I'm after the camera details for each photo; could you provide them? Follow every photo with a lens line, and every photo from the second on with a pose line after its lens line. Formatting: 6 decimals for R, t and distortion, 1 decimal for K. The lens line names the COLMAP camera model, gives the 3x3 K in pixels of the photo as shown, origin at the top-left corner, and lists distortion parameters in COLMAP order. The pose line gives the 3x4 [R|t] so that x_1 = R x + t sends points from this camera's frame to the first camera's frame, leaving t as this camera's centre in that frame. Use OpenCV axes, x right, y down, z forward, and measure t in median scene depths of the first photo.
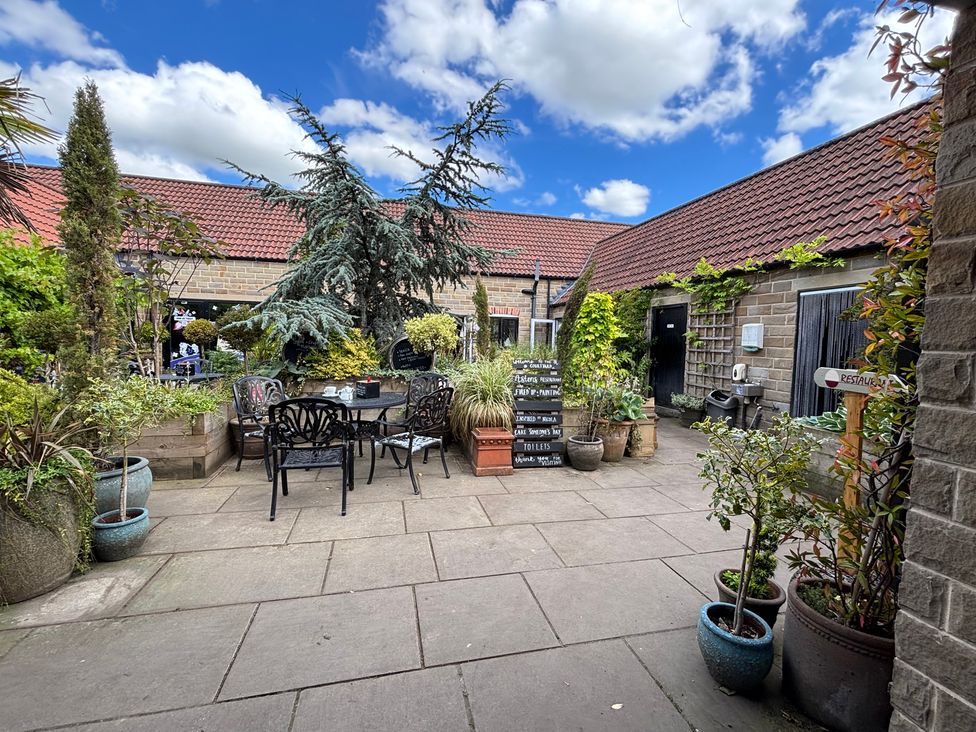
lens RADIAL K [[426.5, 0, 488.0], [0, 426.5, 366.0], [0, 0, 1]] dist [0.007380, -0.005947]
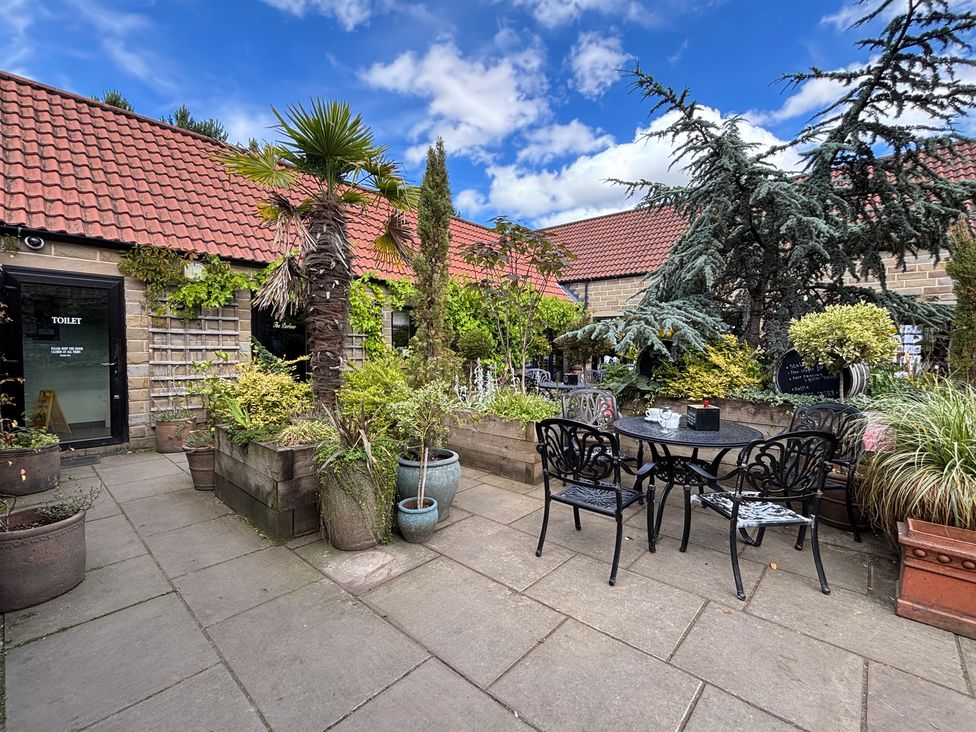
lens RADIAL K [[426.5, 0, 488.0], [0, 426.5, 366.0], [0, 0, 1]] dist [0.007380, -0.005947]
pose [[0.565634, 0.017548, -0.824470, 0.085132], [-0.046197, 0.998878, -0.010434, -0.006023], [0.823361, 0.043990, 0.565810, 0.233718]]
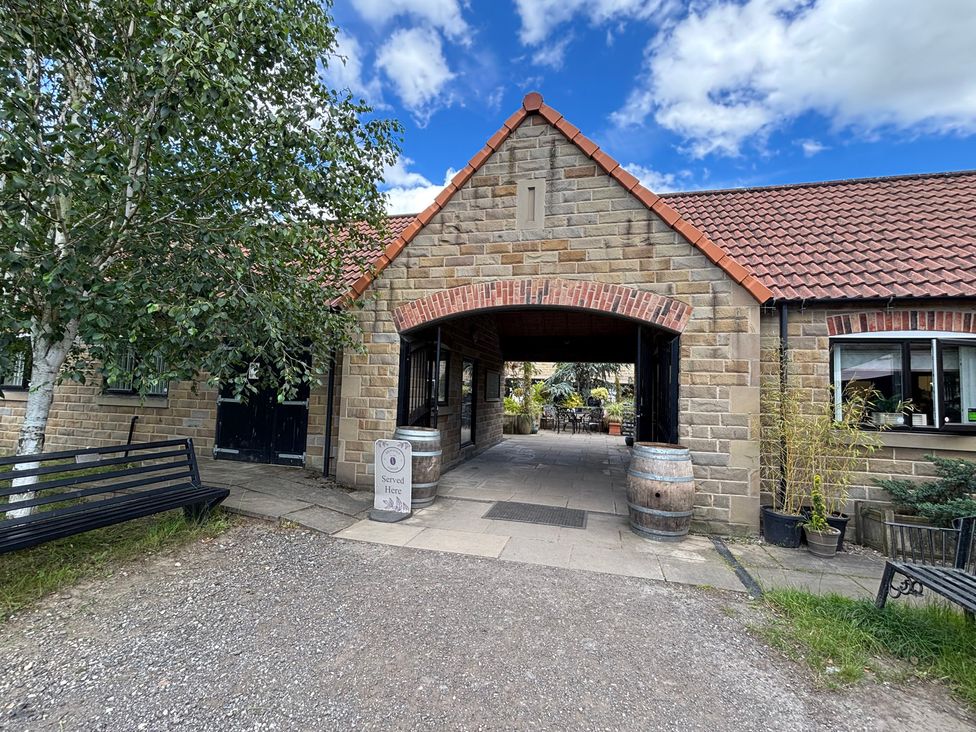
lens RADIAL K [[426.5, 0, 488.0], [0, 426.5, 366.0], [0, 0, 1]] dist [0.007380, -0.005947]
pose [[0.881439, -0.024301, -0.471672, 0.594904], [-0.042817, 0.990452, -0.131042, 0.153757], [0.470353, 0.135701, 0.871982, -2.023882]]
